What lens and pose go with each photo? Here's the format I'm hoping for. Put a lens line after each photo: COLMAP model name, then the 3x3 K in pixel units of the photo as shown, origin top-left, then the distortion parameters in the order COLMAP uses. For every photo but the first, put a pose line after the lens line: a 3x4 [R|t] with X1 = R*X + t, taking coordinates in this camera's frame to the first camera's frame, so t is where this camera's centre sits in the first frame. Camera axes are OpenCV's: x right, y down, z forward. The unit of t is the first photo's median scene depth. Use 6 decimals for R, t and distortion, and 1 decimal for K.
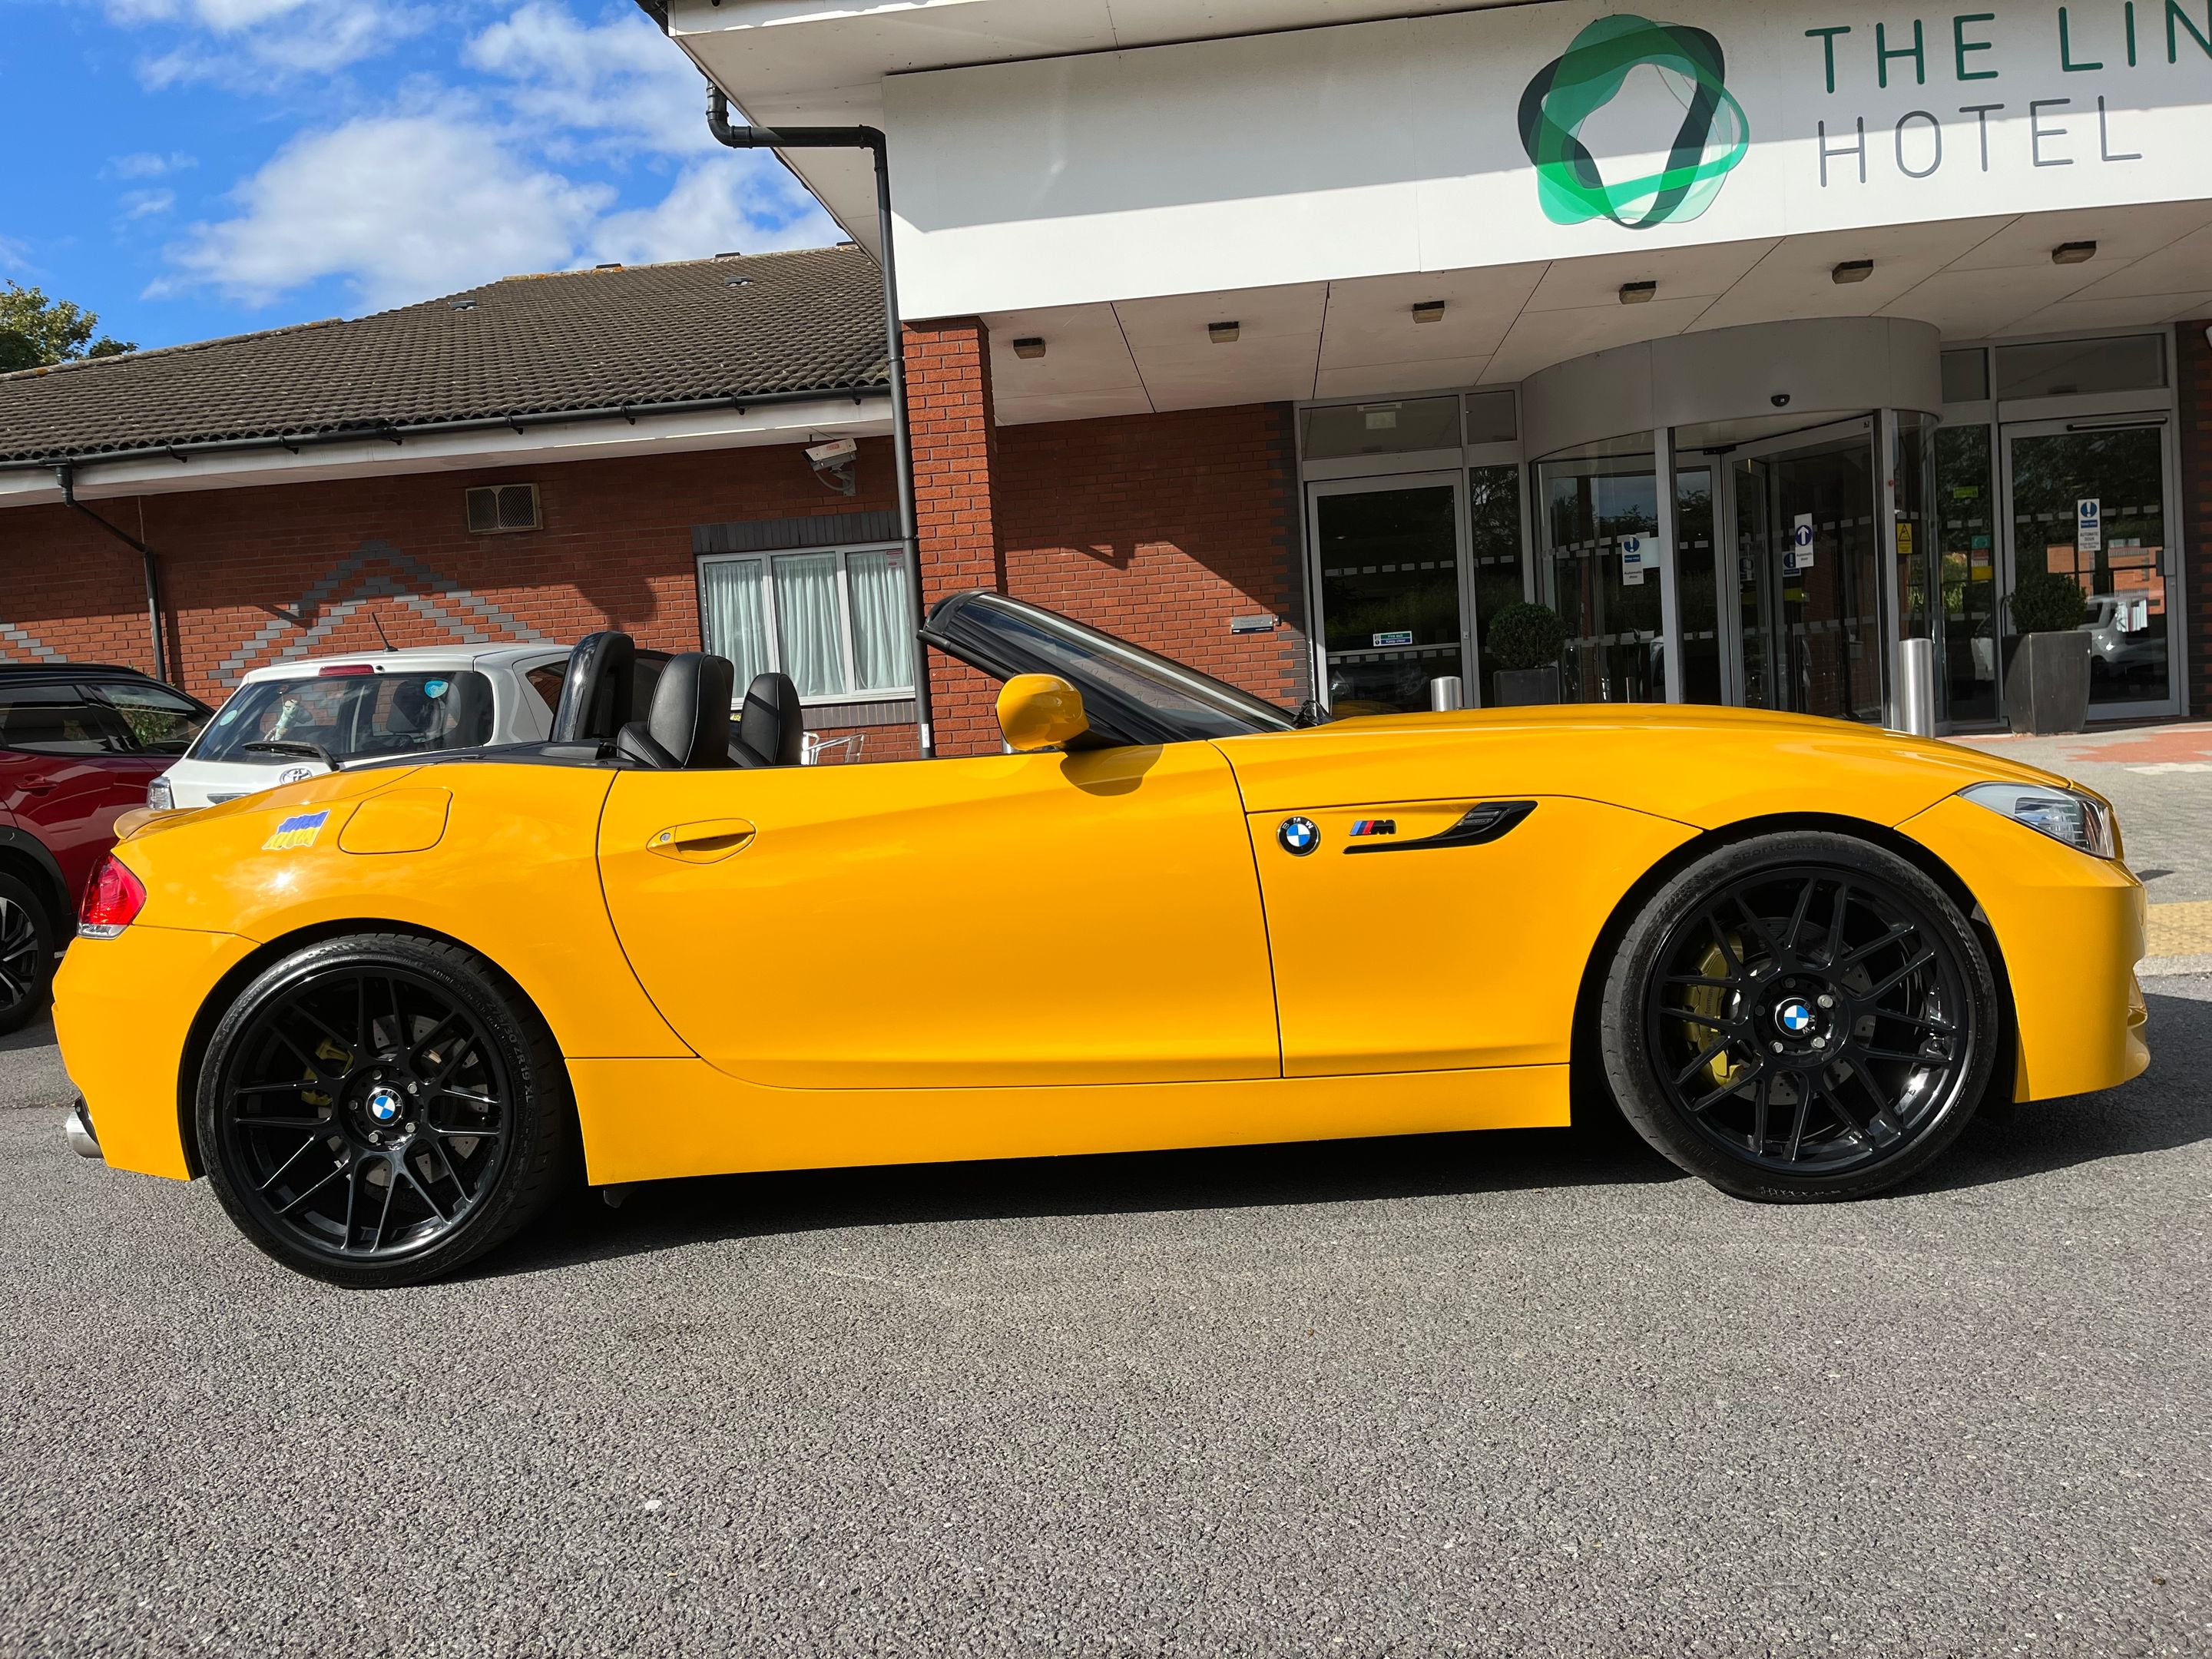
lens RADIAL K [[1657.2, 0, 1106.8], [0, 1657.2, 817.3], [0, 0, 1]] dist [0.068751, -0.086786]
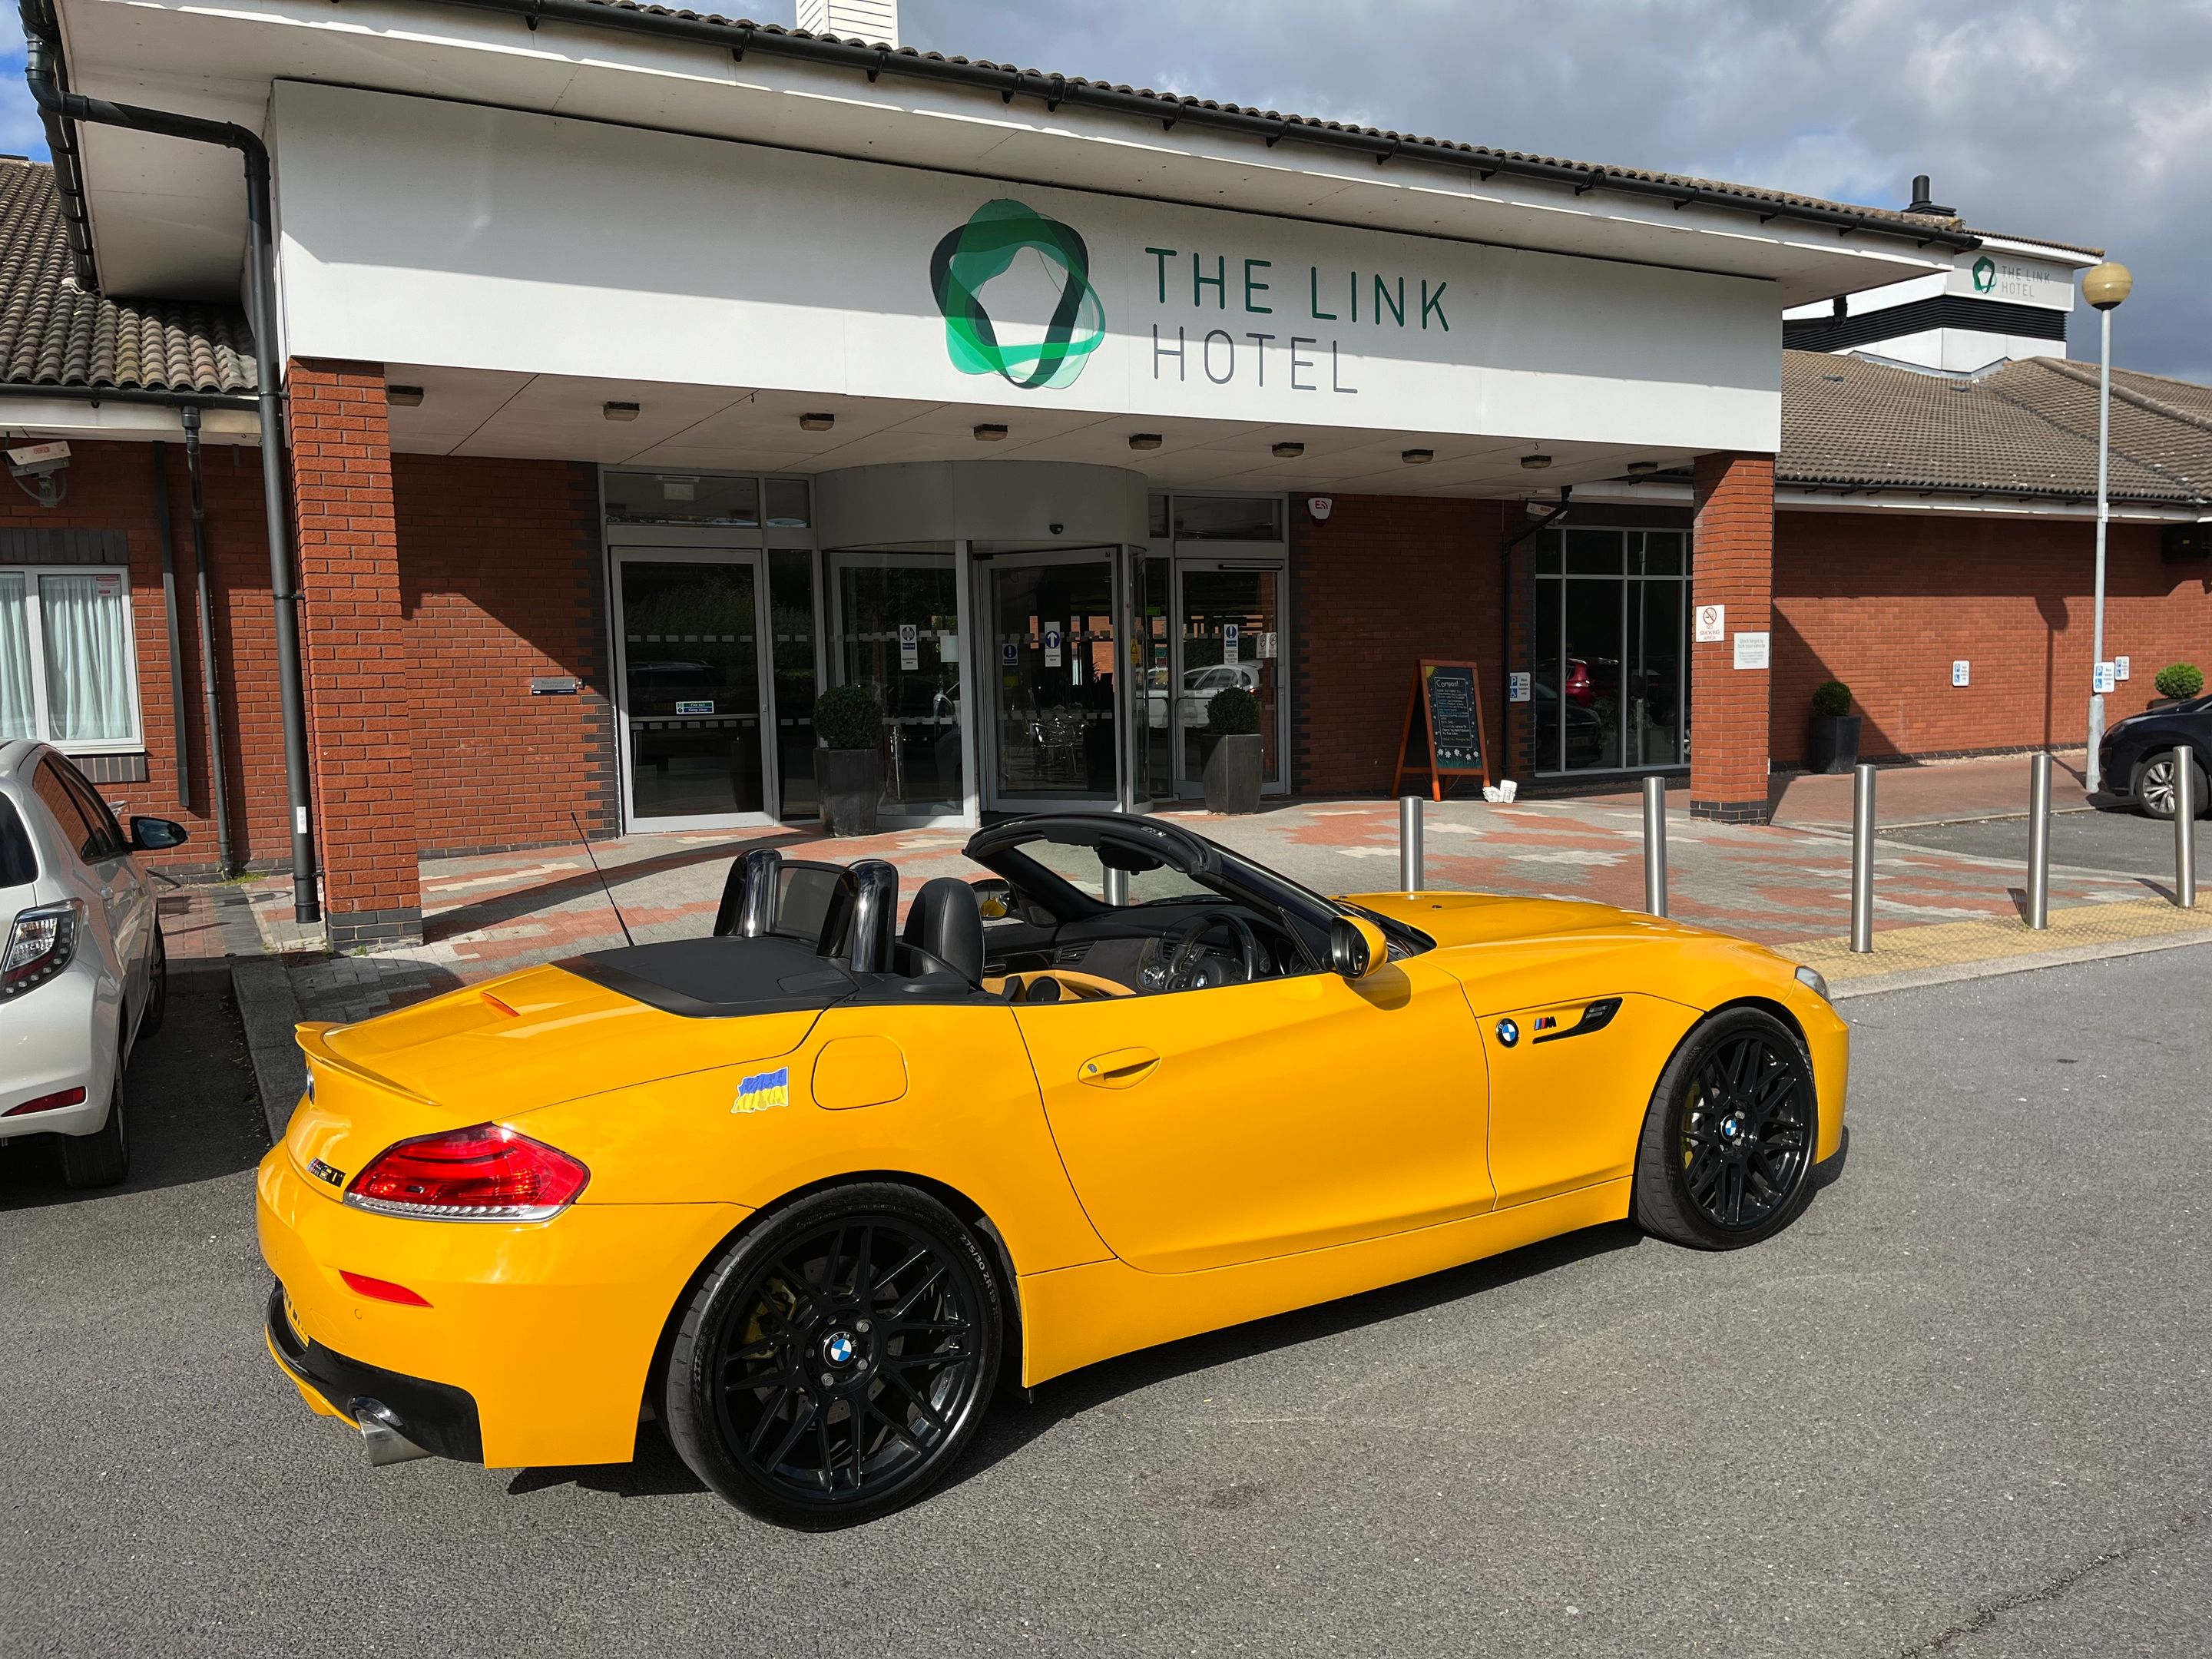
lens RADIAL K [[1657.2, 0, 1096.6], [0, 1657.2, 848.1], [0, 0, 1]] dist [0.068751, -0.086786]
pose [[0.824854, -0.010788, 0.565243, -0.220563], [0.002857, 0.999885, 0.014914, -0.038234], [-0.565339, -0.010687, 0.824789, 0.015329]]
